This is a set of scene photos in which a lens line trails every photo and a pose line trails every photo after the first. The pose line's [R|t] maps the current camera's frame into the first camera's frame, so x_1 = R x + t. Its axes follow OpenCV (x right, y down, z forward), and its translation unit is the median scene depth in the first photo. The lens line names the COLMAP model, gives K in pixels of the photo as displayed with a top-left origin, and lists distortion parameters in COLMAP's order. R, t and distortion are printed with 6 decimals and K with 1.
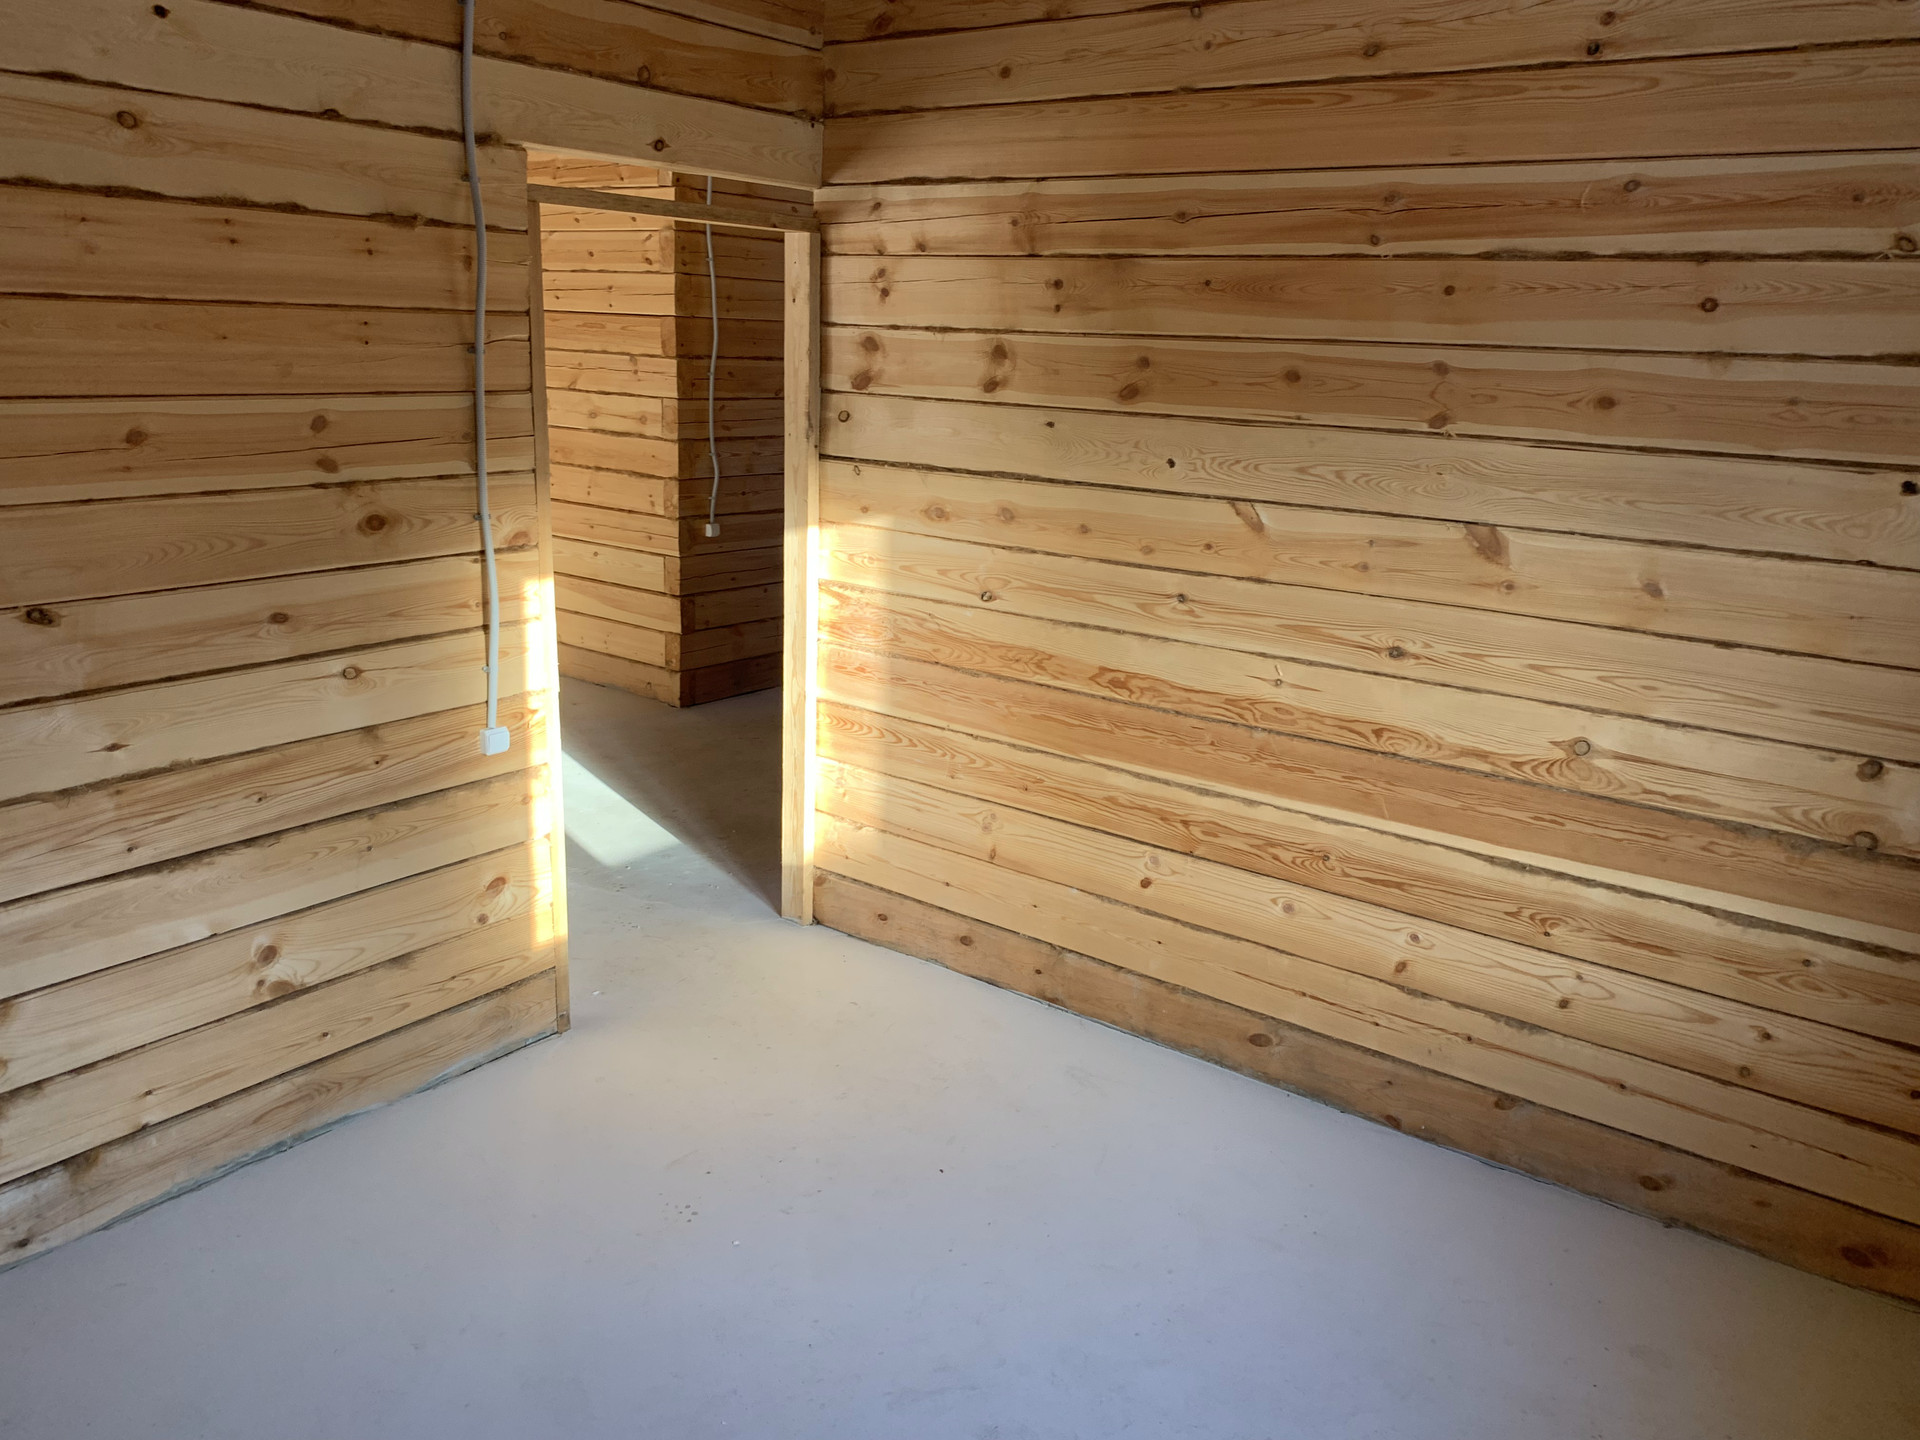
lens RADIAL K [[1462.1, 0, 955.8], [0, 1462.1, 699.2], [0, 0, 1]] dist [0.106044, -0.191586]
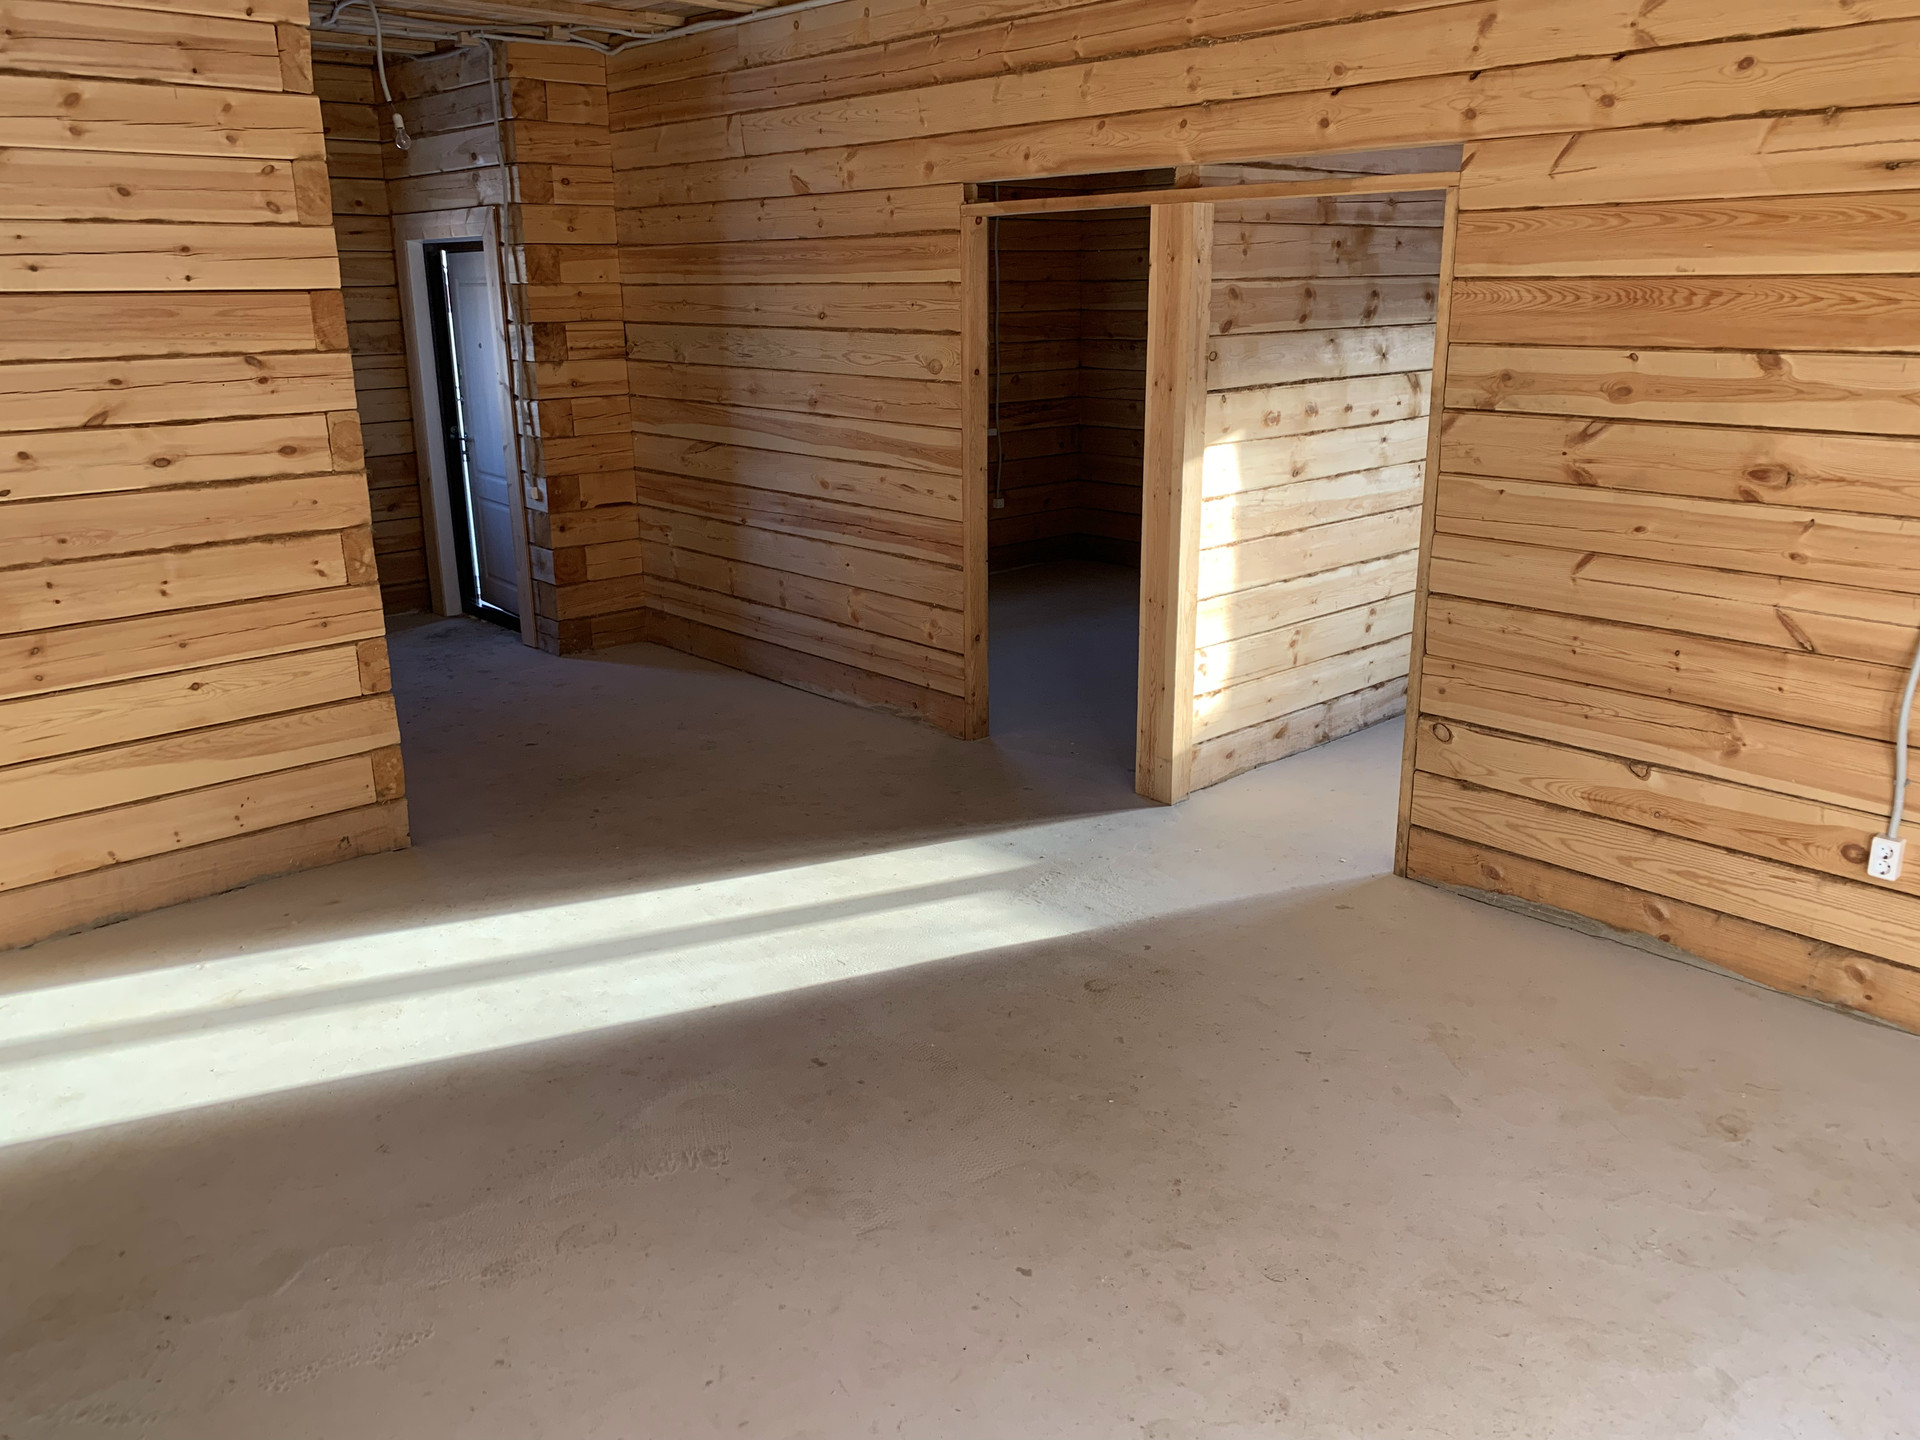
lens RADIAL K [[1497.9, 0, 960.0], [0, 1497.9, 720.0], [0, 0, 1]] dist [0.000955, 0.001260]
pose [[0.175101, -0.320084, 0.931067, -1.312935], [0.256768, 0.927797, 0.270671, -0.293710], [-0.950479, 0.191674, 0.244646, 0.929965]]
